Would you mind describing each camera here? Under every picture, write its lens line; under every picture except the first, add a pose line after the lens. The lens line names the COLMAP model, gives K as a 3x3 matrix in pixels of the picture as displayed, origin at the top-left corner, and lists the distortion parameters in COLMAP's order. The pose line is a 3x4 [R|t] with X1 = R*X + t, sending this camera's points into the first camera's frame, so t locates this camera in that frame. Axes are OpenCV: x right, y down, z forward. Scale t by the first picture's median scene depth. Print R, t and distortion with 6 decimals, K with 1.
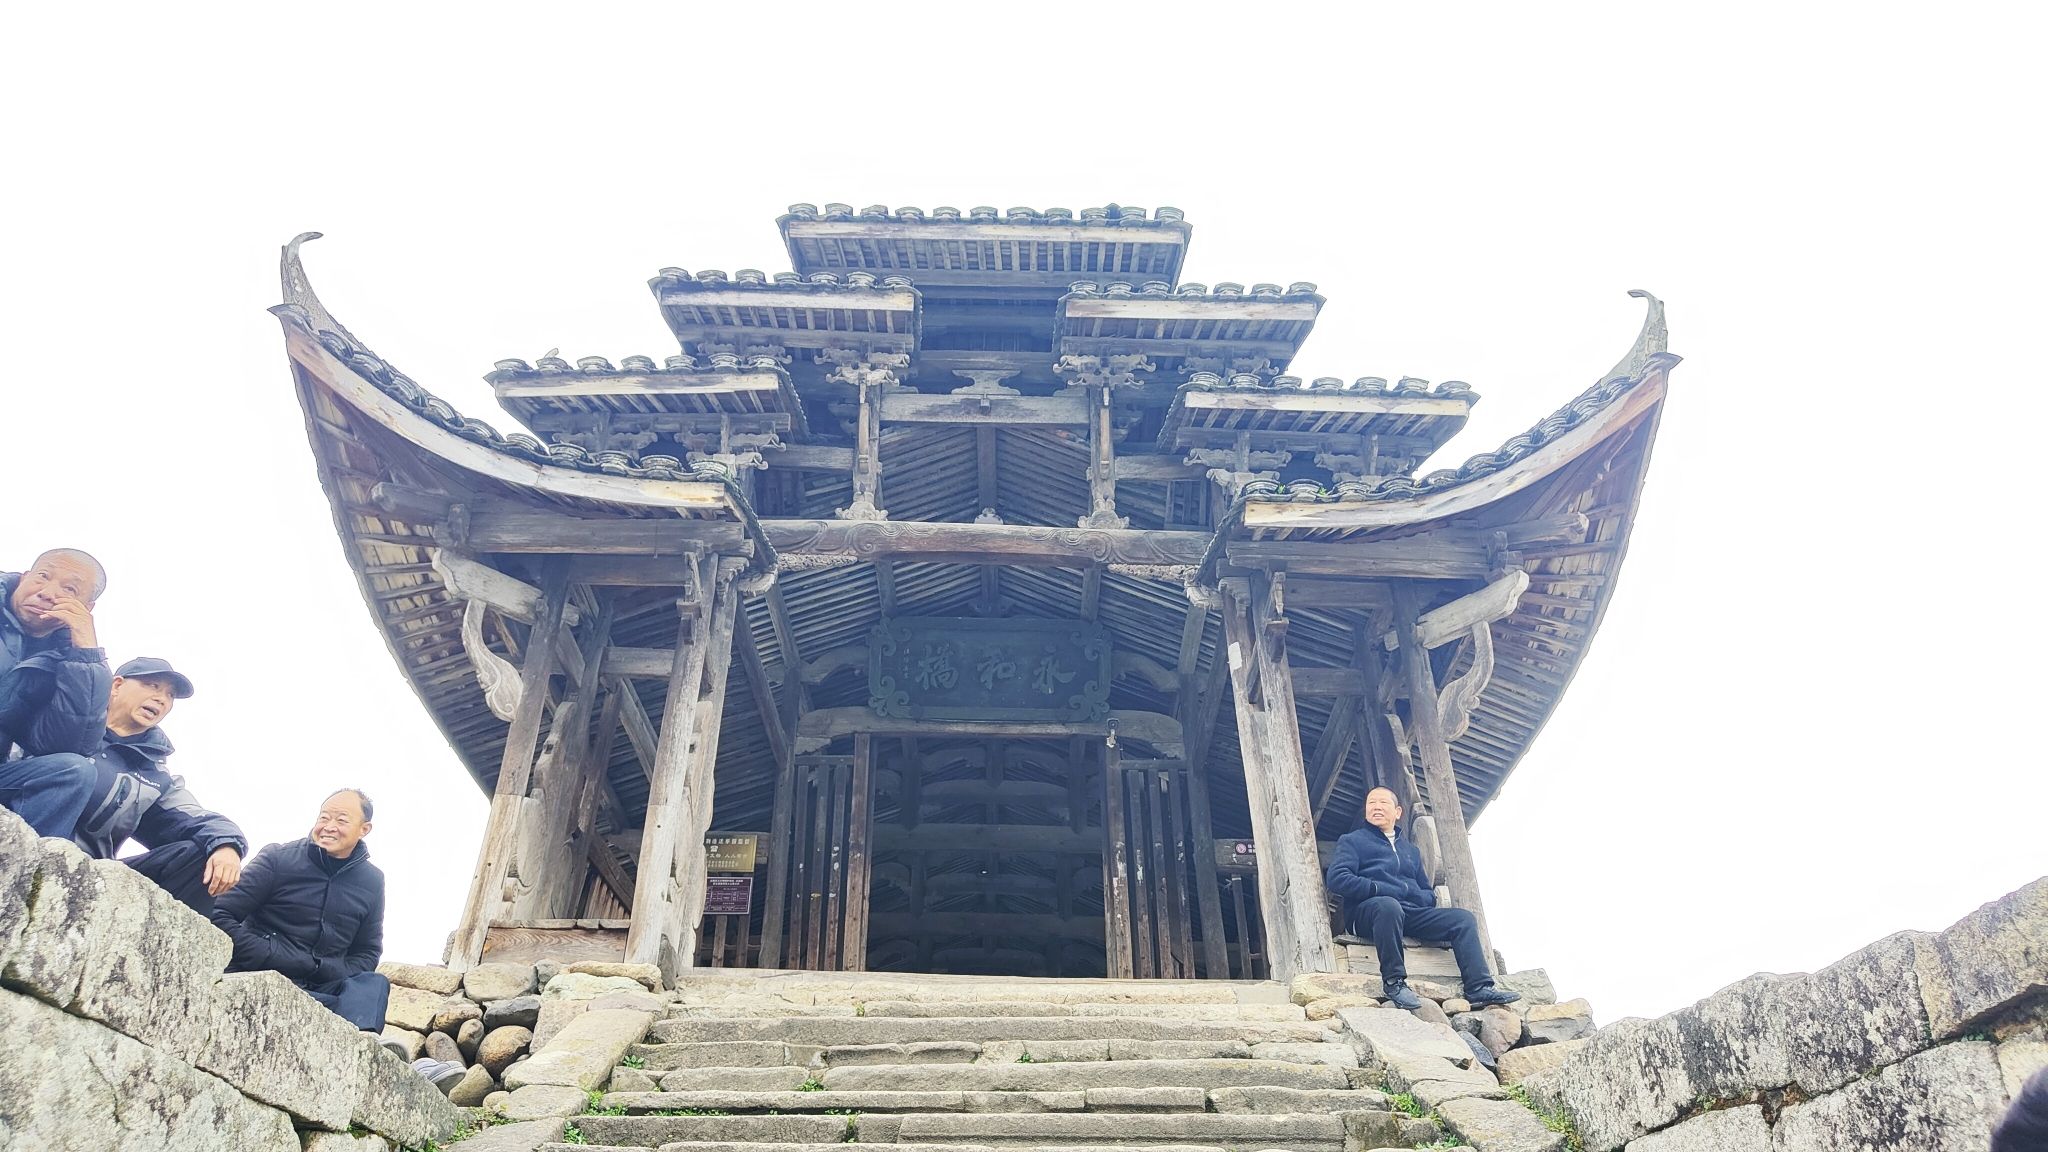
lens RADIAL K [[1480.2, 0, 1024.0], [0, 1480.2, 576.0], [0, 0, 1]] dist [0.092435, -0.001492]
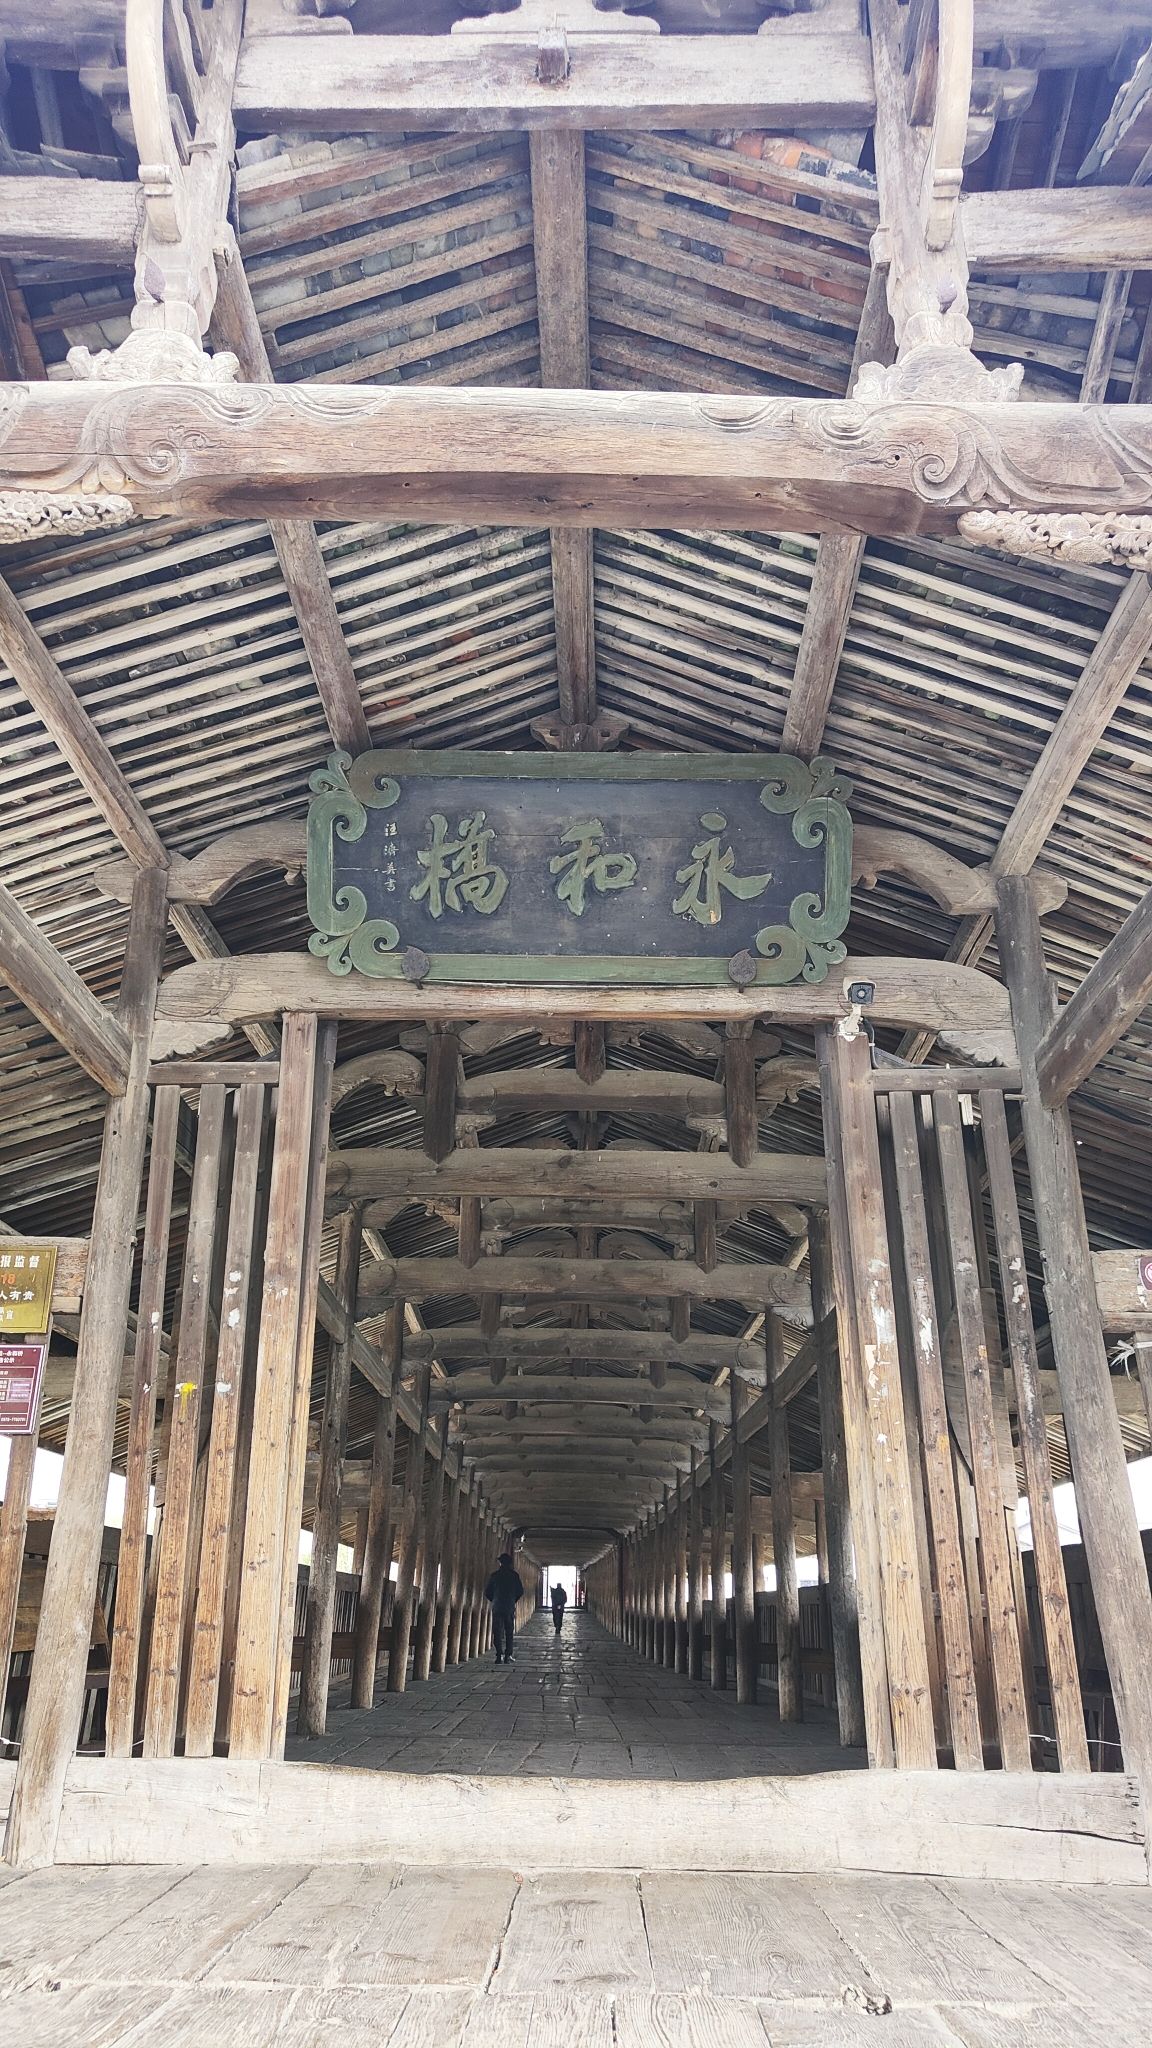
lens RADIAL K [[1480.2, 0, 576.0], [0, 1480.2, 1024.0], [0, 0, 1]] dist [0.092435, -0.001492]
pose [[0.999519, -0.004672, -0.030672, -0.010262], [0.009747, 0.985825, 0.167492, 0.034292], [0.029454, -0.167711, 0.985396, 0.554979]]
